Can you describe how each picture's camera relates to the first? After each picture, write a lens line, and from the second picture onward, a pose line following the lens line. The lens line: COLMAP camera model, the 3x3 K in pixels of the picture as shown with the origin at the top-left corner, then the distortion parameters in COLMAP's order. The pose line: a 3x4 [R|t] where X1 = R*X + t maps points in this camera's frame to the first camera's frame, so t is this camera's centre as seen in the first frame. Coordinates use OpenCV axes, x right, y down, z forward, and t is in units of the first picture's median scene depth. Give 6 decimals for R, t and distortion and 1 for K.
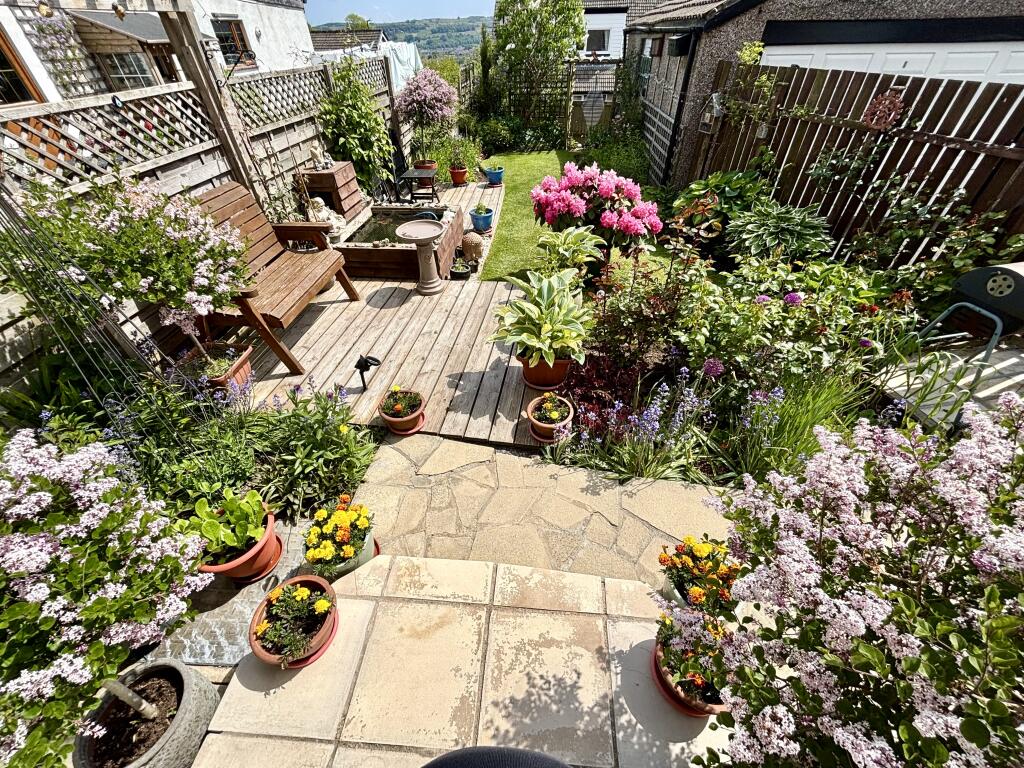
lens RADIAL K [[414.7, 0, 512.8], [0, 414.7, 378.9], [0, 0, 1]] dist [0.011676, -0.001302]
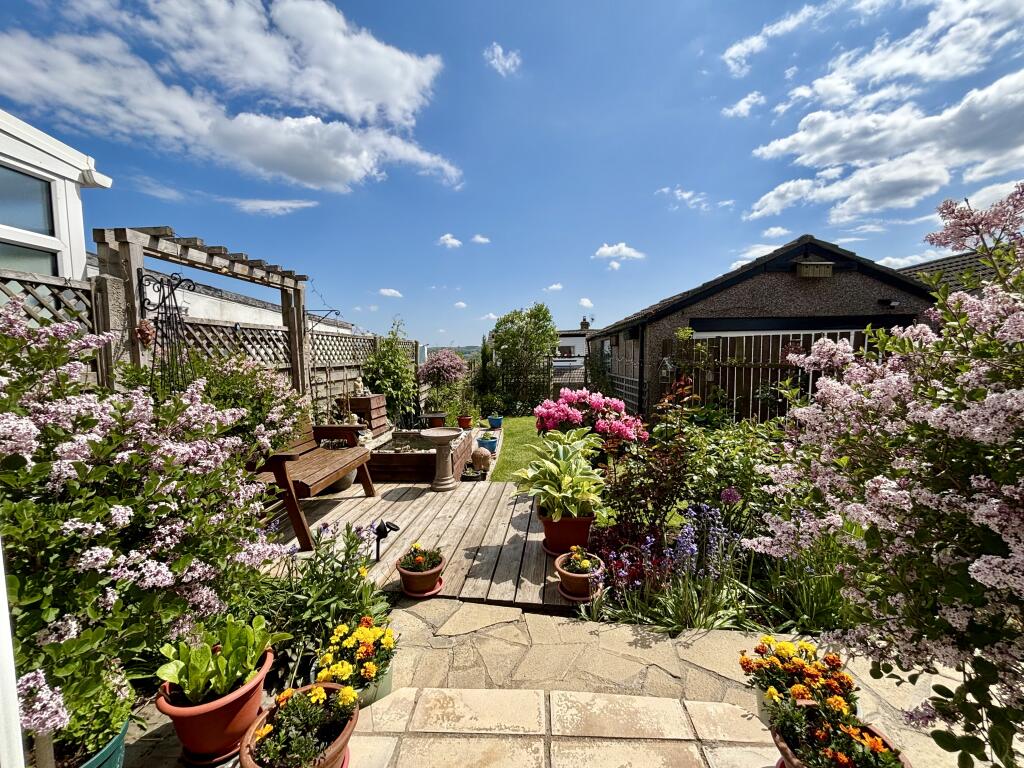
lens RADIAL K [[414.7, 0, 512.6], [0, 414.7, 386.3], [0, 0, 1]] dist [0.011676, -0.001302]
pose [[0.999431, -0.002085, 0.033664, -0.086758], [0.021368, 0.811363, -0.584152, 0.280215], [-0.026096, 0.584538, 0.810946, -0.006266]]
